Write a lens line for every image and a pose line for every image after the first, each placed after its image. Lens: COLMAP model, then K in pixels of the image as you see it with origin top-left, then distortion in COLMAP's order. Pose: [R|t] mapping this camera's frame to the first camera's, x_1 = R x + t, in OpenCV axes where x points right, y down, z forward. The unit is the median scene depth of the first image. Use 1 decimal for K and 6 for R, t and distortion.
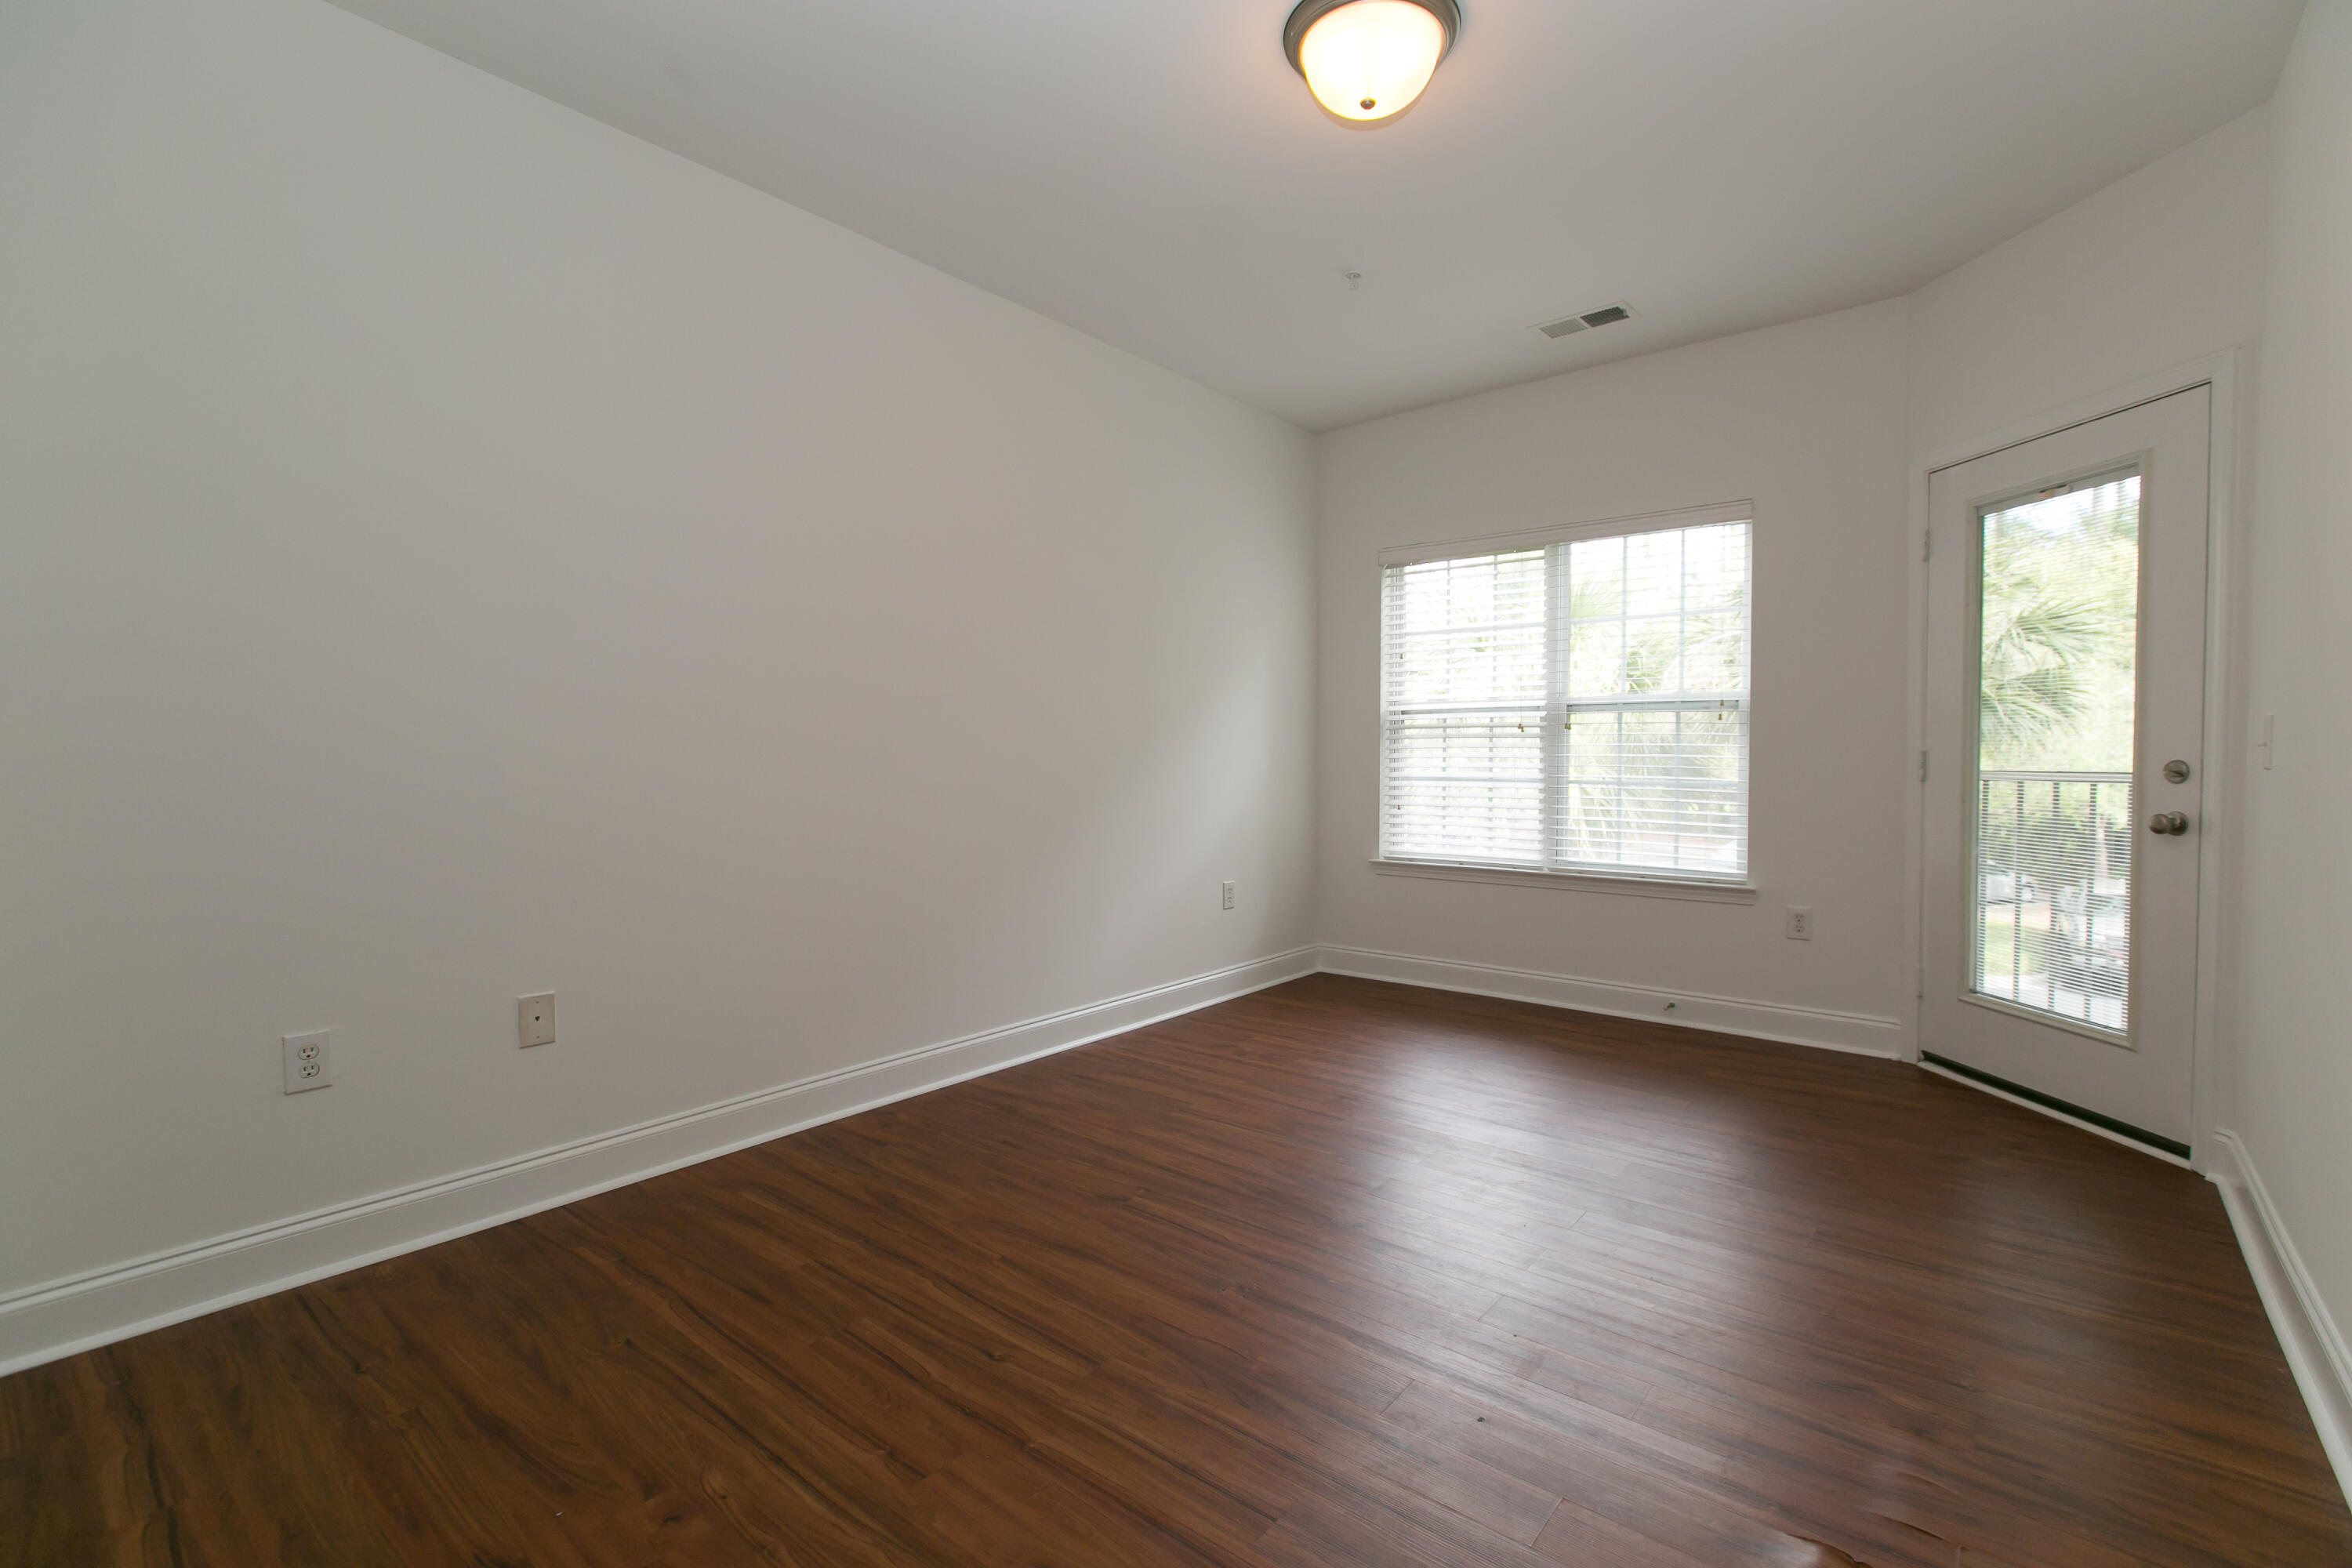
lens RADIAL K [[1039.8, 0, 1169.4], [0, 1039.8, 767.3], [0, 0, 1]] dist [0.002391, 0.000673]
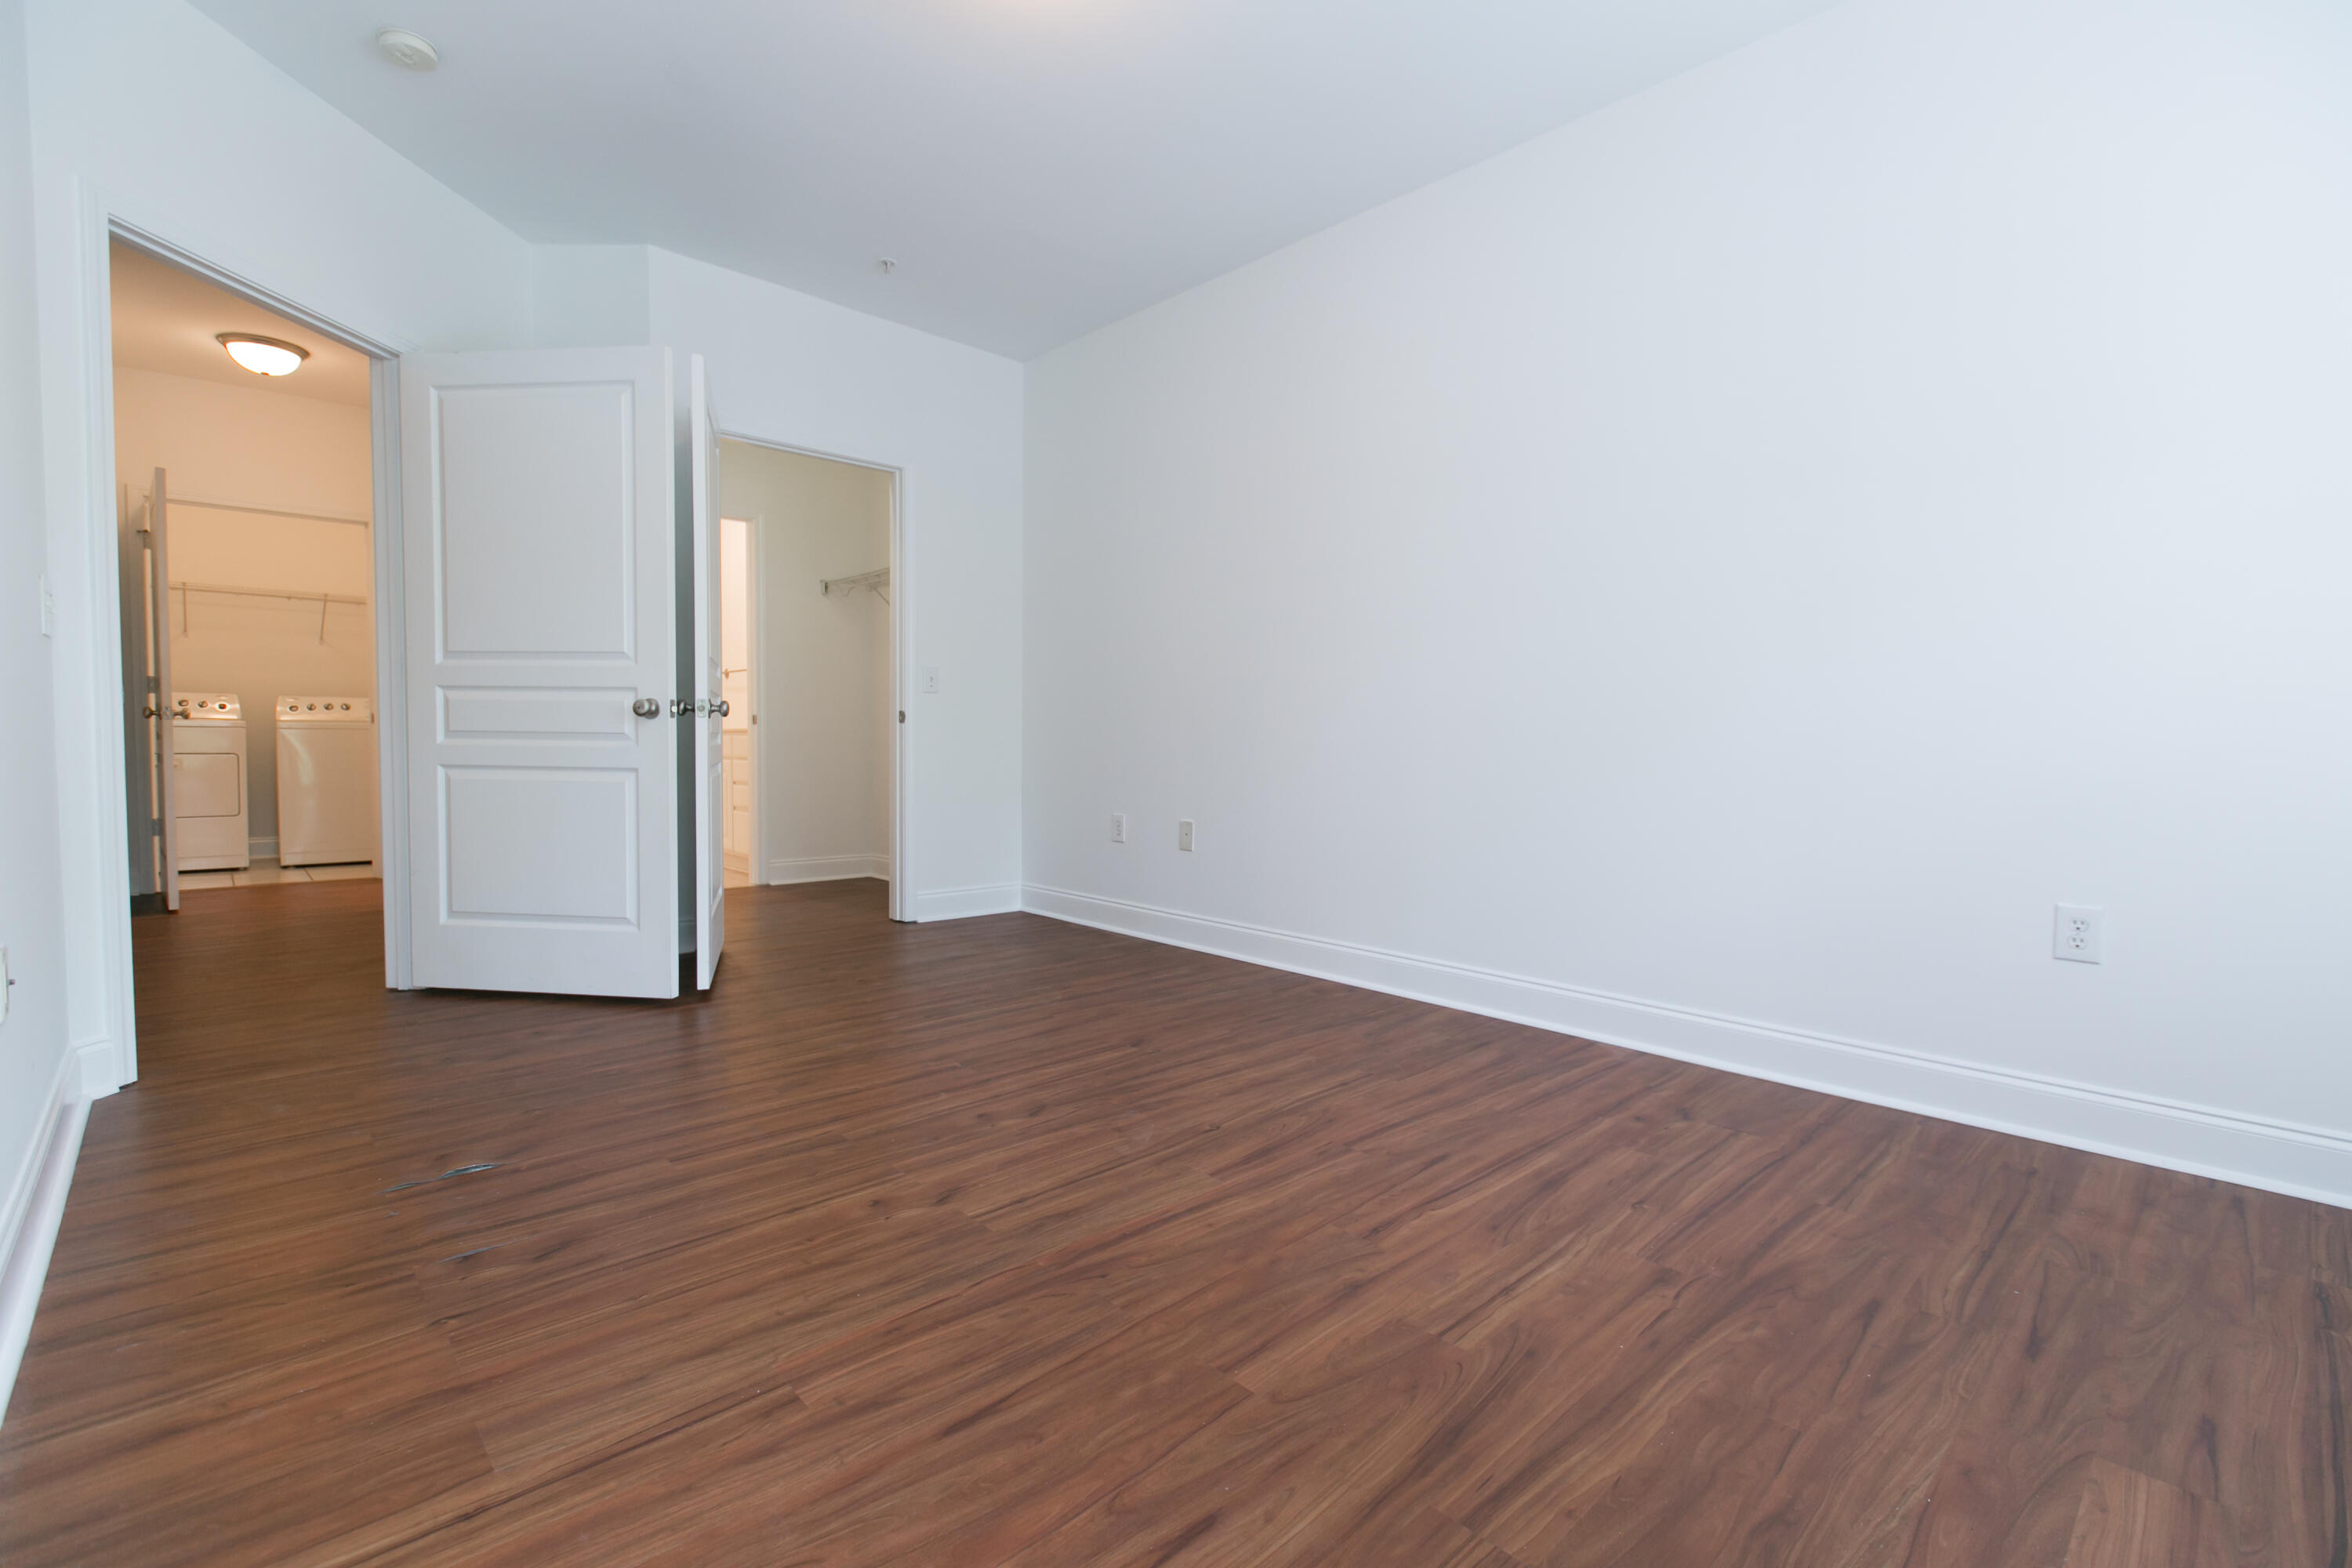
lens RADIAL K [[1039.8, 0, 1172.1], [0, 1039.8, 785.8], [0, 0, 1]] dist [0.002391, 0.000673]
pose [[-0.119565, 0.047587, -0.991685, 0.702179], [-0.026444, 0.998344, 0.051095, 0.051173], [0.992474, 0.032333, -0.118109, 0.775487]]
